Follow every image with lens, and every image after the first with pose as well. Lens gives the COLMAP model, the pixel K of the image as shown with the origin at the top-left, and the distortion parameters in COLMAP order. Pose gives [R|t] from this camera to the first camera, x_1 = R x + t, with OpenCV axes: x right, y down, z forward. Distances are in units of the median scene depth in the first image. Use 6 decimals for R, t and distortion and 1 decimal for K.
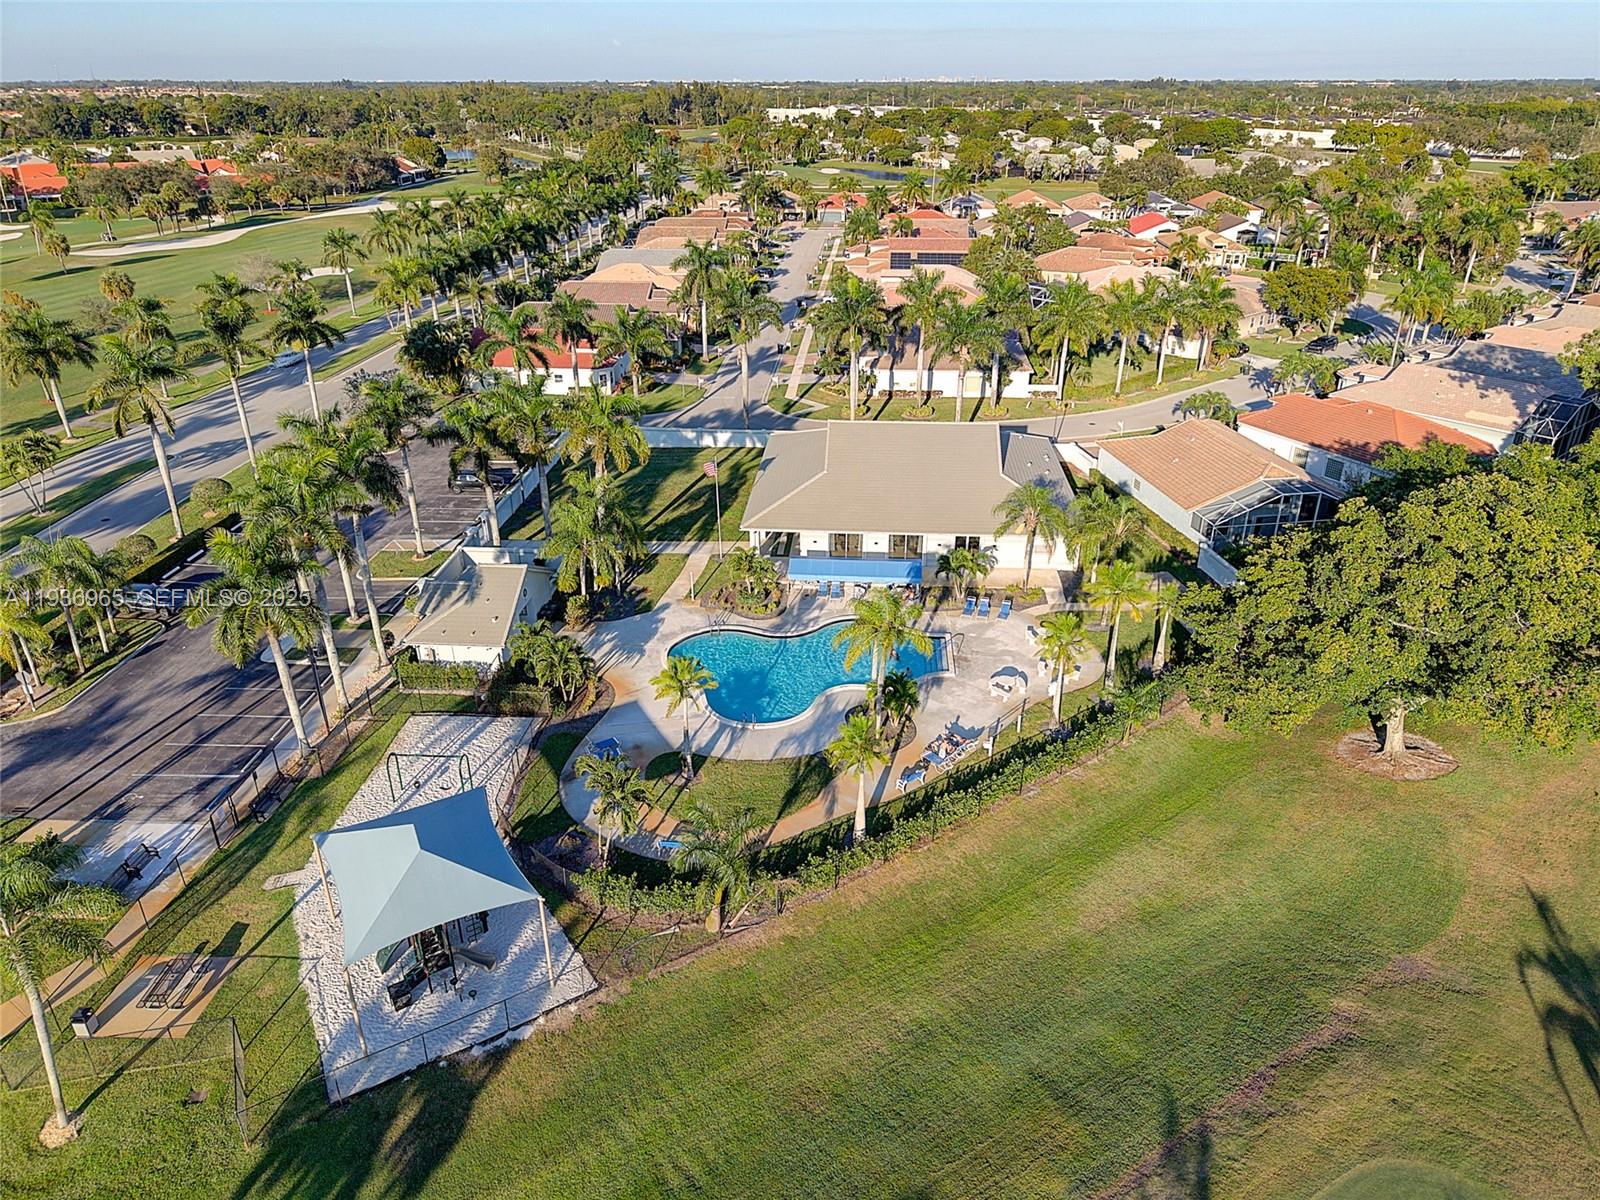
lens RADIAL K [[1070.9, 0, 800.0], [0, 1070.9, 600.0], [0, 0, 1]] dist [0.019863, -0.020275]
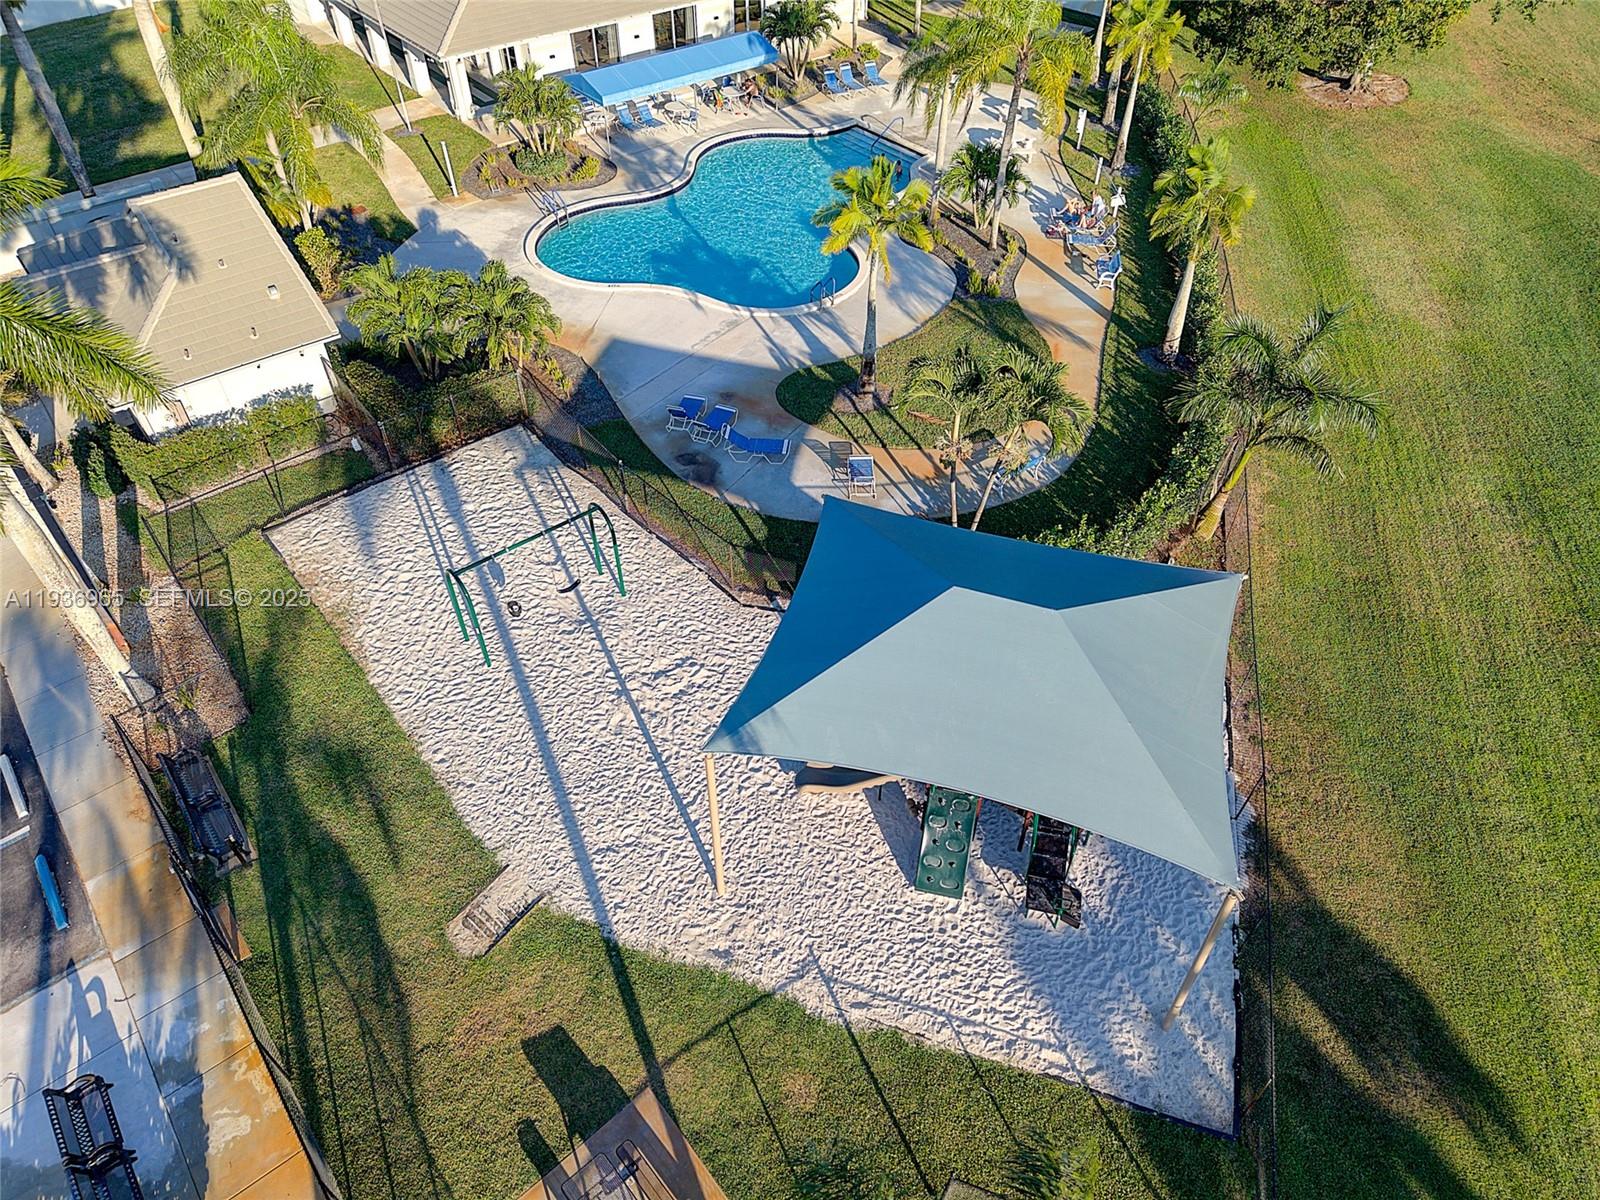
lens RADIAL K [[1070.9, 0, 800.0], [0, 1070.9, 600.0], [0, 0, 1]] dist [0.019863, -0.020275]
pose [[0.732082, -0.474576, 0.488706, -0.510932], [0.296456, 0.867856, 0.398672, 0.018927], [-0.613326, -0.146981, 0.776033, 0.580951]]
